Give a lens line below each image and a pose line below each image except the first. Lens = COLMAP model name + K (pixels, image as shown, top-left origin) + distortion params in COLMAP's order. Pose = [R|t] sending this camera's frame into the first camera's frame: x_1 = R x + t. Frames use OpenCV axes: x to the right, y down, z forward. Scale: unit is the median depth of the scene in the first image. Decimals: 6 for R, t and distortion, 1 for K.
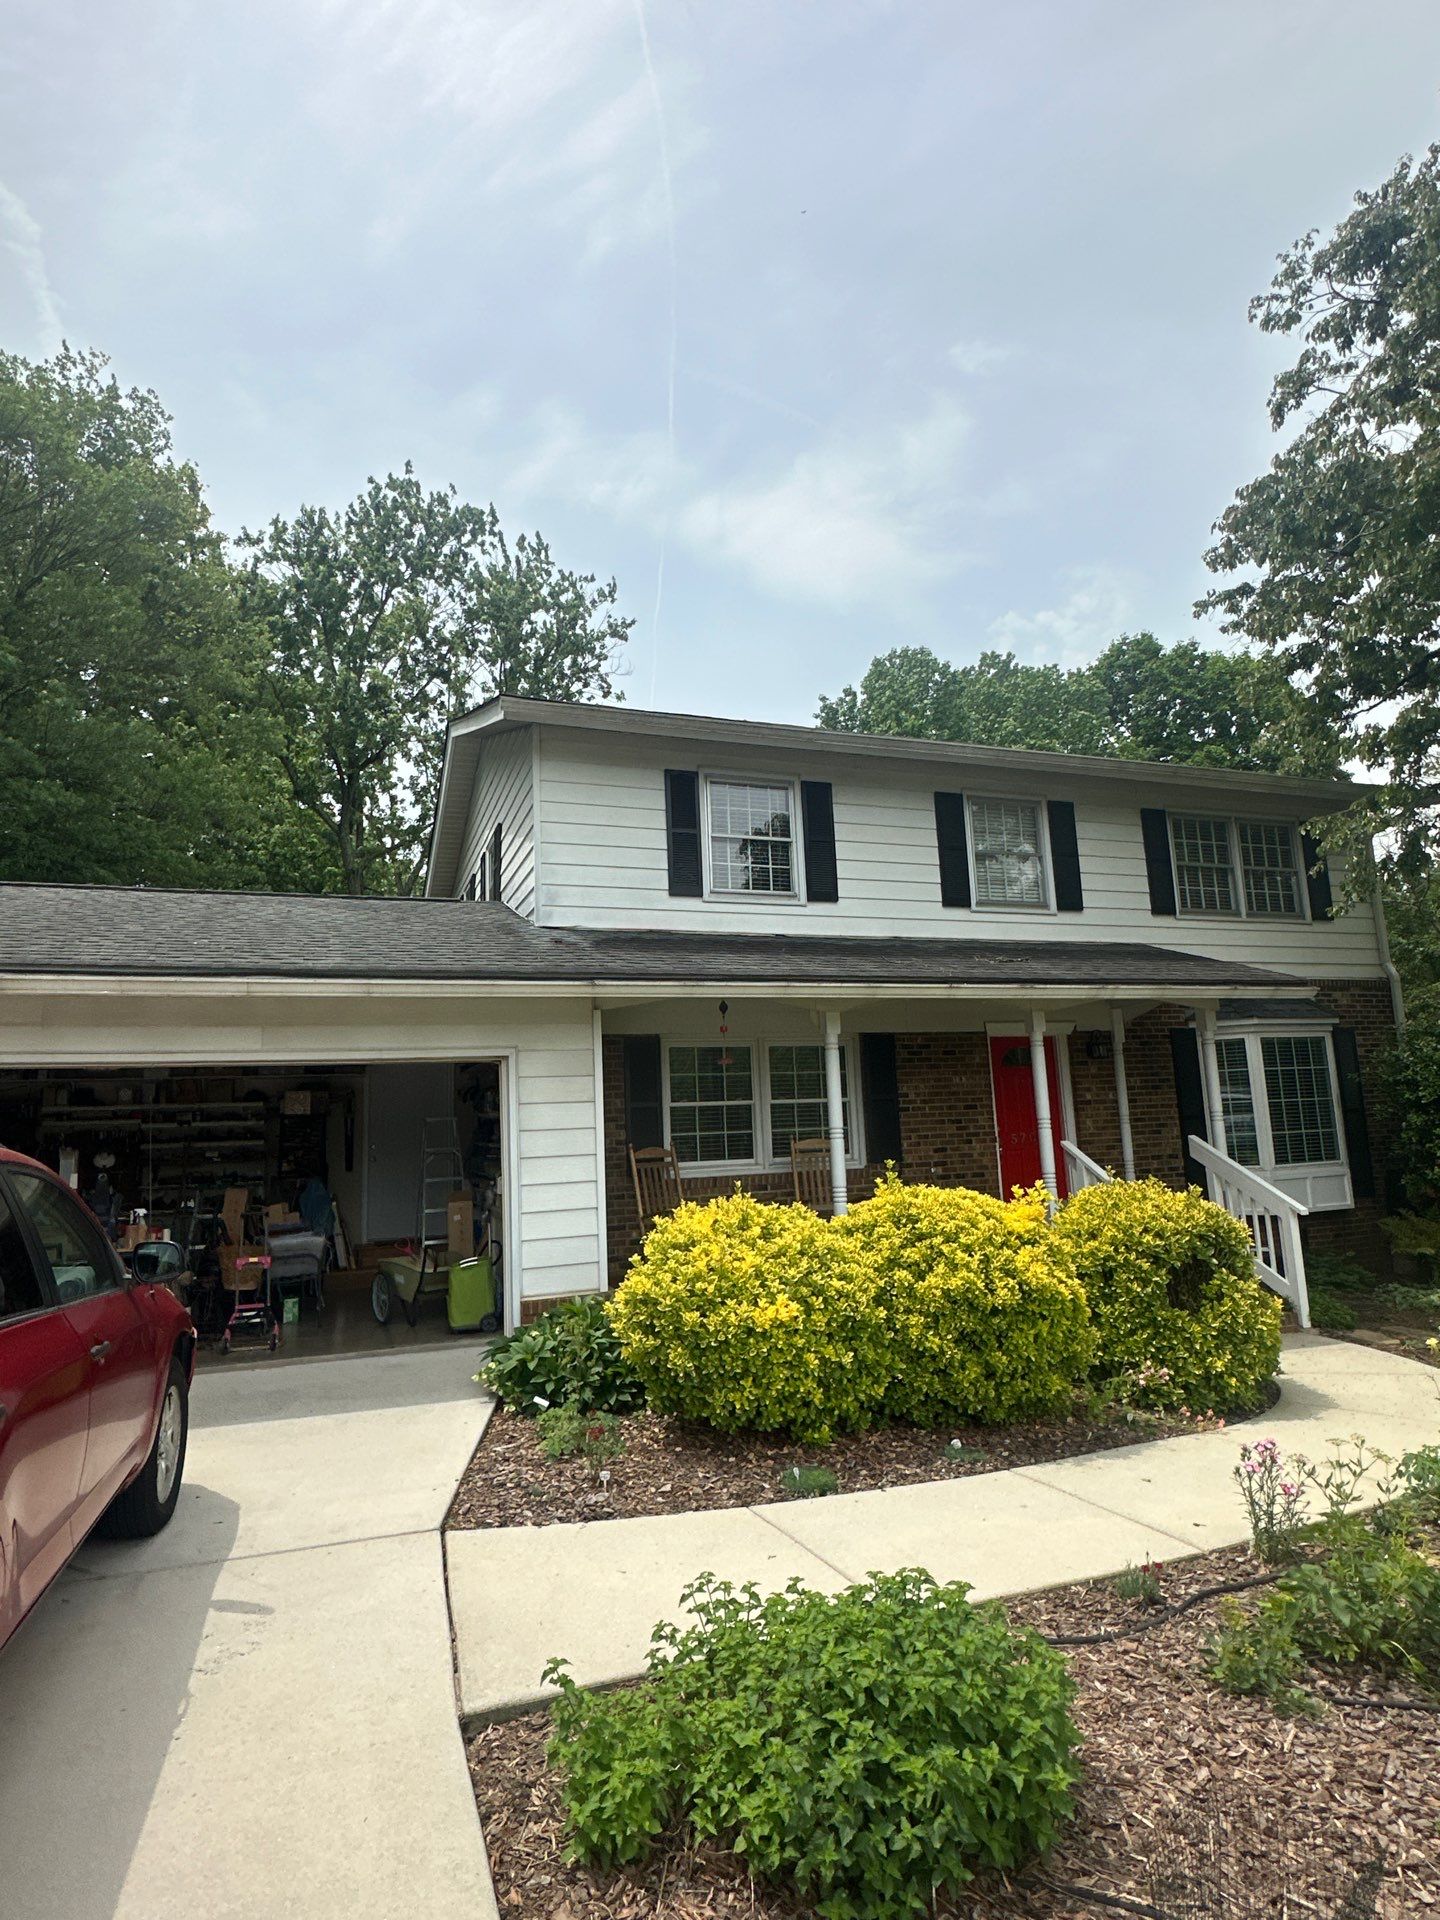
lens RADIAL K [[992.8, 0, 720.0], [0, 992.8, 960.0], [0, 0, 1]] dist [-0.017814, -0.000124]
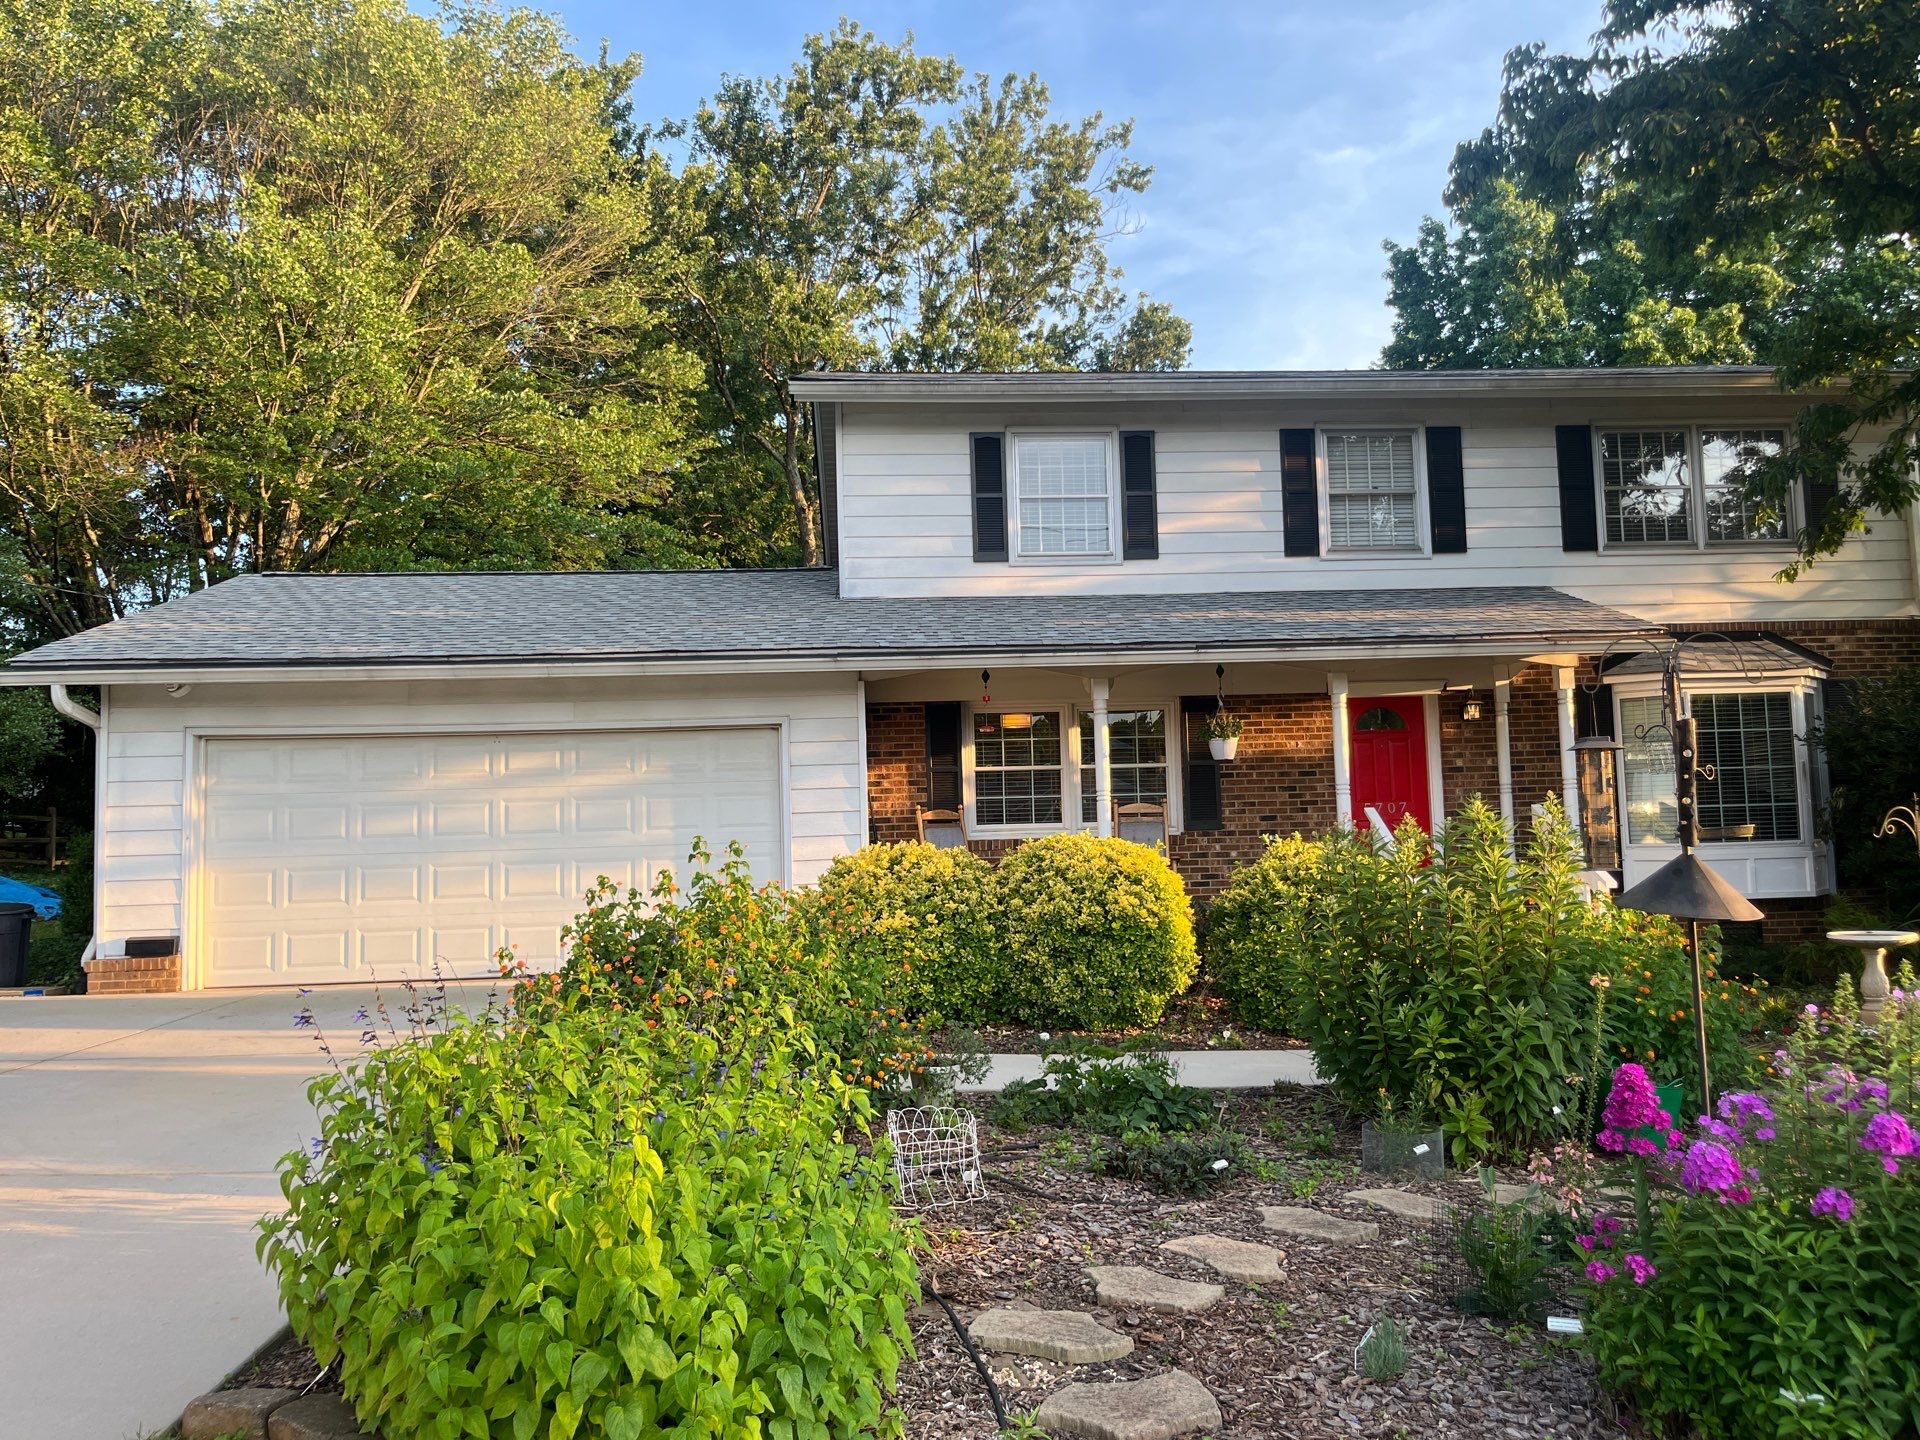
lens RADIAL K [[1268.5, 0, 960.0], [0, 1268.5, 720.0], [0, 0, 1]] dist [0.004226, 0.000906]
pose [[0.962783, -0.009332, -0.270114, 0.246451], [0.034585, 0.995441, 0.088883, -0.017966], [0.268053, -0.094917, 0.958717, -0.214213]]
